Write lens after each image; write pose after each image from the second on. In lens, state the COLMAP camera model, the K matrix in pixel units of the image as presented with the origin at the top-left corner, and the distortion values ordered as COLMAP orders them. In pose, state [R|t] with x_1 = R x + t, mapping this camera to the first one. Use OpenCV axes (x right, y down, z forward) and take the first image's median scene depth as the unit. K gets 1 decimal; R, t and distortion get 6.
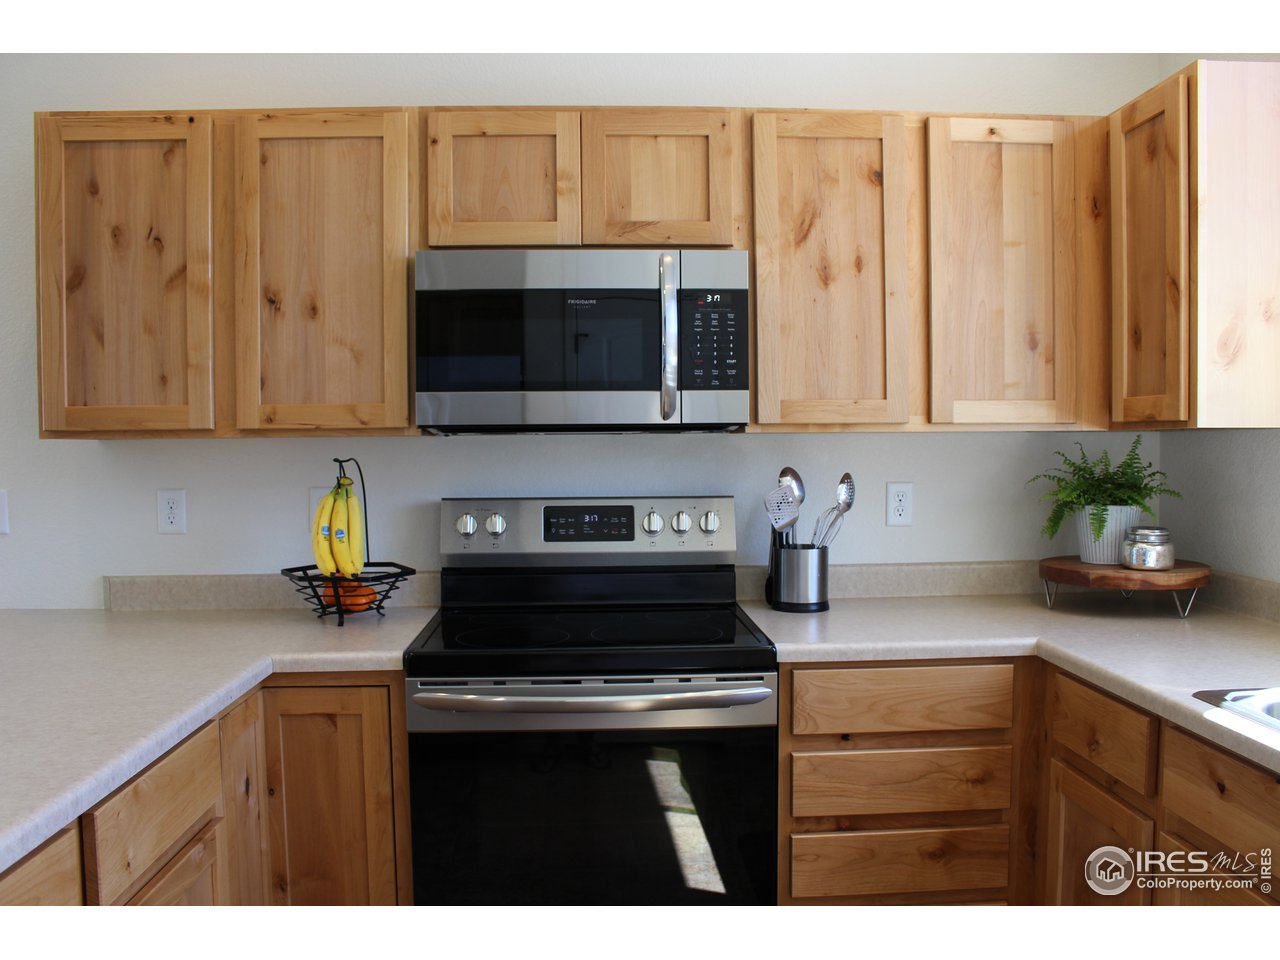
lens RADIAL K [[1056.3, 0, 639.4], [0, 1056.3, 478.3], [0, 0, 1]] dist [-0.134608, 0.065353]
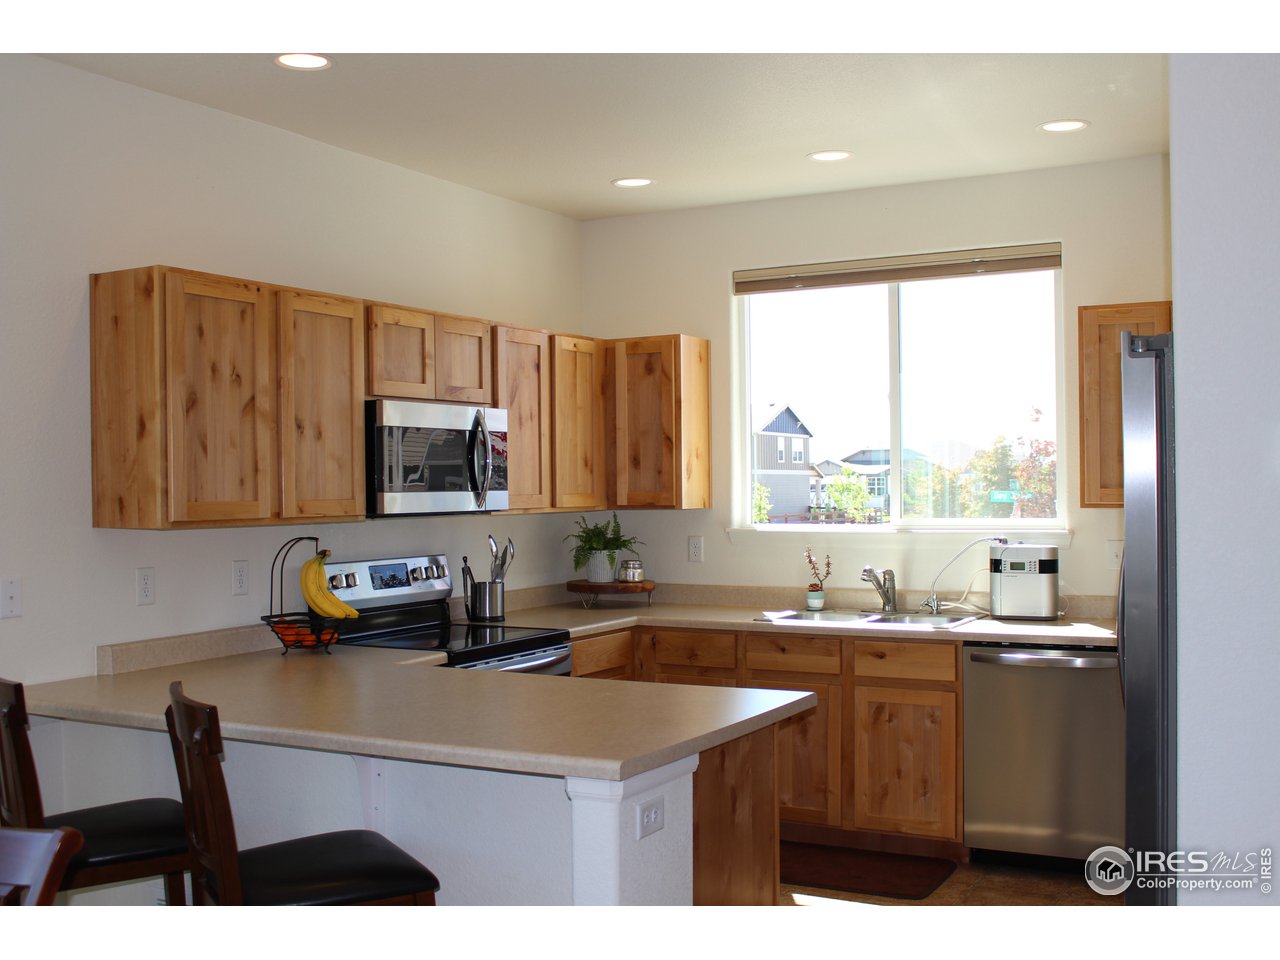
lens RADIAL K [[1371.8, 0, 642.6], [0, 1371.8, 475.5], [0, 0, 1]] dist [-0.082344, 0.000000]
pose [[0.522341, 0.007068, 0.852707, -1.688158], [0.033511, 0.999023, -0.028809, -0.035653], [-0.852078, 0.043623, 0.521594, -0.360651]]
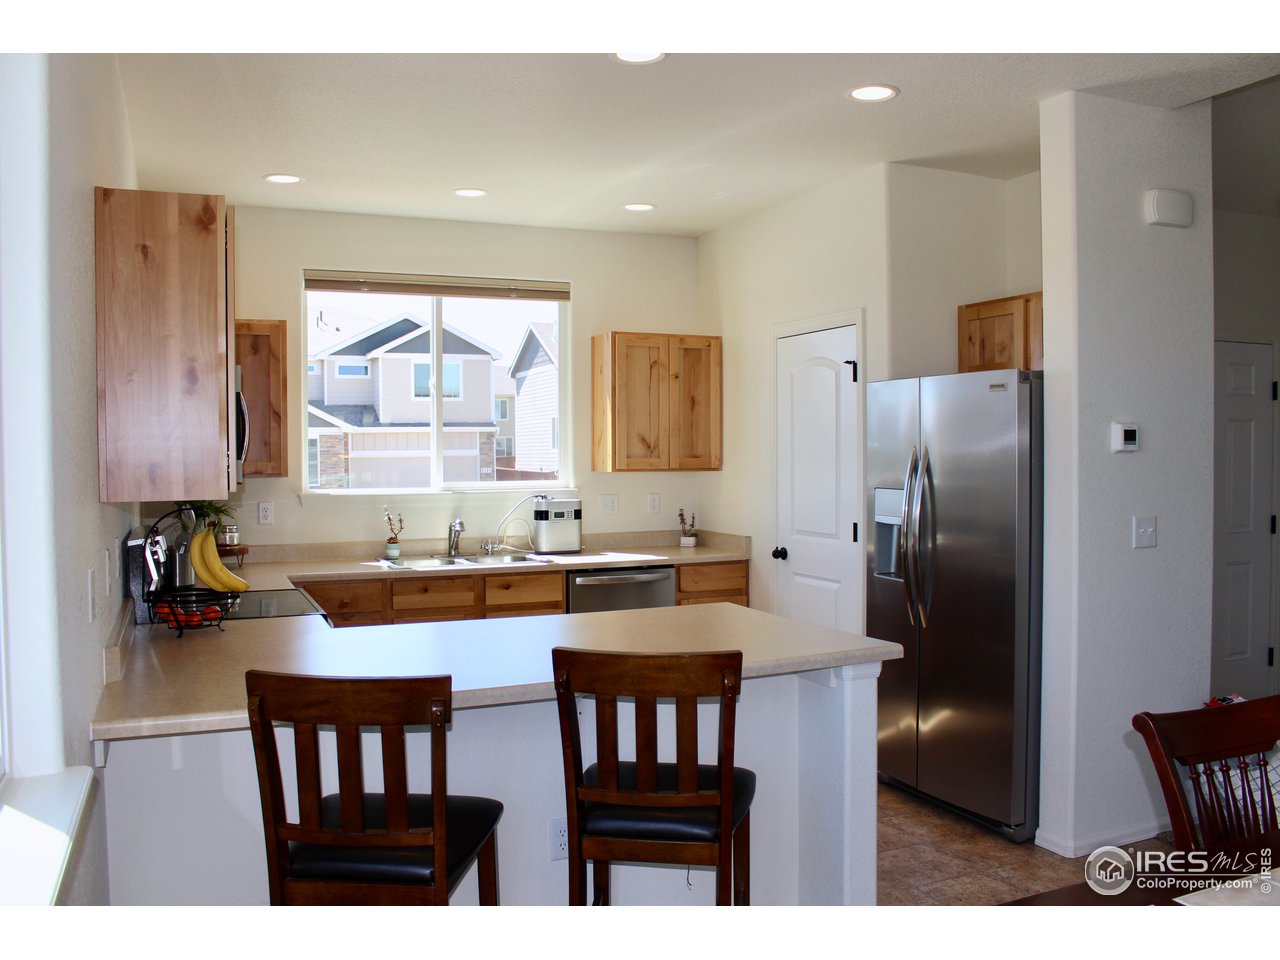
lens RADIAL K [[1056.3, 0, 639.2], [0, 1056.3, 482.8], [0, 0, 1]] dist [-0.134608, 0.065353]
pose [[-0.340051, -0.016876, 0.940256, -1.761424], [0.038133, 0.998769, 0.031717, -0.072367], [-0.939633, 0.046641, -0.338989, 0.931182]]
